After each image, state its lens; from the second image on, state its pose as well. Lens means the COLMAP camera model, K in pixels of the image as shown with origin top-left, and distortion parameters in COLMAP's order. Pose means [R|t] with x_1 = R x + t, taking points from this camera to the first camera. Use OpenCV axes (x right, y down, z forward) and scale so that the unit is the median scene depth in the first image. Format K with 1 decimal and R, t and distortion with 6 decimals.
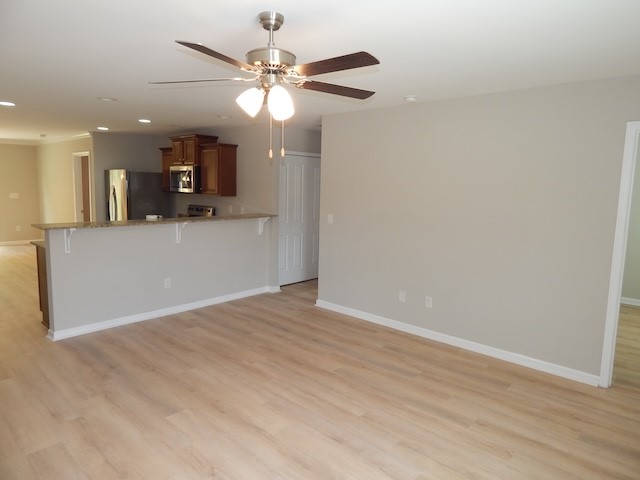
lens RADIAL K [[419.9, 0, 321.9], [0, 419.9, 238.5], [0, 0, 1]] dist [0.002514, 0.001220]
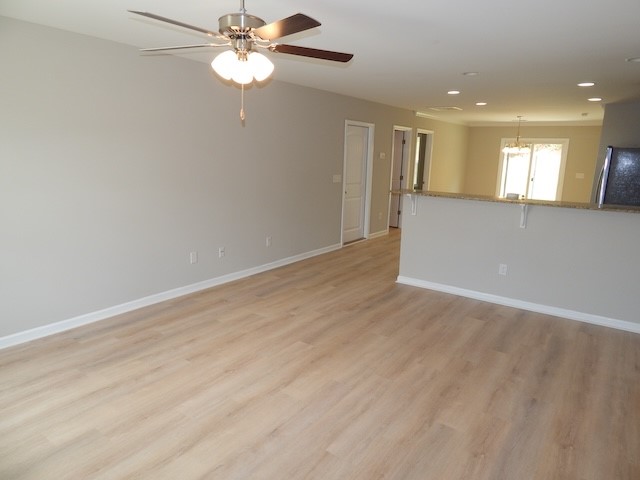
lens RADIAL K [[419.9, 0, 321.9], [0, 419.9, 238.5], [0, 0, 1]] dist [0.002514, 0.001220]
pose [[0.108073, 0.176667, -0.978319, 0.613588], [-0.147649, 0.976022, 0.159942, -0.058938], [0.983117, 0.127163, 0.131566, 0.670933]]
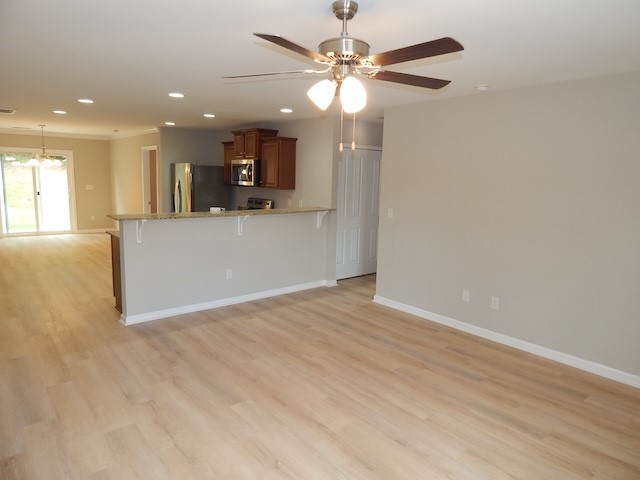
lens RADIAL K [[419.9, 0, 321.9], [0, 419.9, 238.5], [0, 0, 1]] dist [0.002514, 0.001220]
pose [[0.992251, 0.021030, -0.122456, -0.025314], [-0.019036, 0.999667, 0.017428, -0.003860], [0.122782, -0.014962, 0.992321, 0.014419]]
